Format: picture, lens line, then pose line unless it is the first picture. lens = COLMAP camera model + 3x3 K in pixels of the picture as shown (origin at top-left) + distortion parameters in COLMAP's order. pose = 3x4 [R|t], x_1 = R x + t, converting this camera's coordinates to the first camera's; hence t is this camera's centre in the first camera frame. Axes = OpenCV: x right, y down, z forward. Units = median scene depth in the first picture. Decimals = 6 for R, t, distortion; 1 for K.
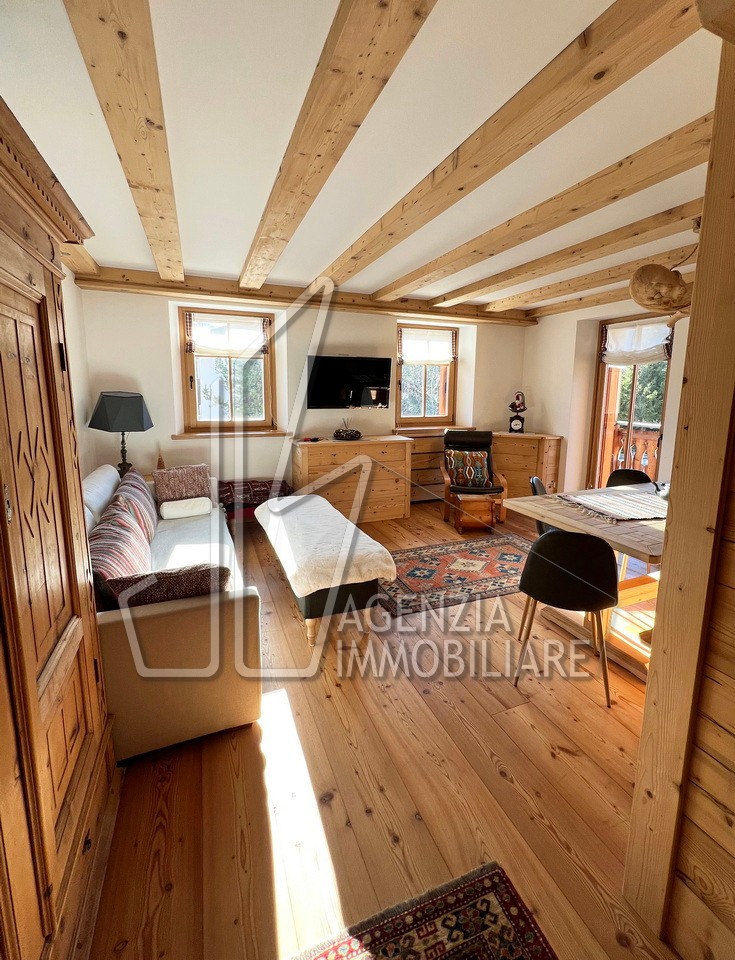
lens RADIAL K [[426.3, 0, 362.6], [0, 426.3, 453.7], [0, 0, 1]] dist [0.001435, 0.000900]
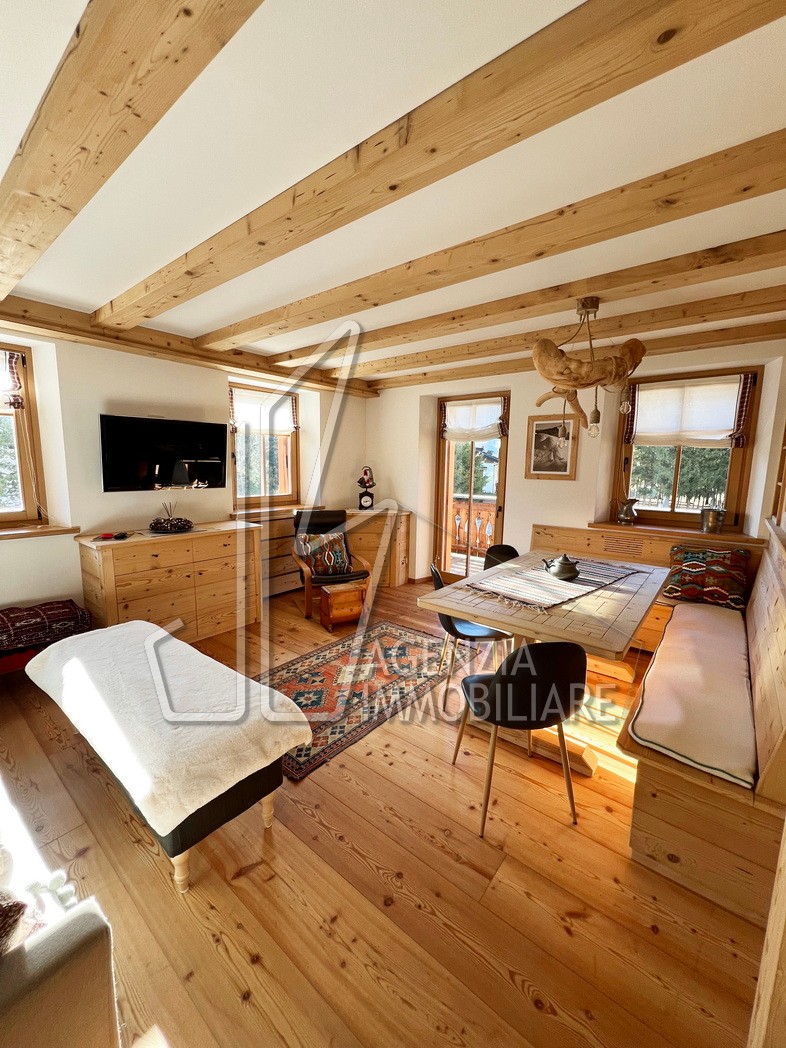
lens RADIAL K [[429.7, 0, 394.3], [0, 429.7, 524.6], [0, 0, 1]] dist [-0.001567, 0.000971]
pose [[0.869057, -0.066440, 0.490230, -0.077736], [0.067986, 0.997578, 0.014677, -0.036267], [-0.490017, 0.020574, 0.871470, 0.195550]]
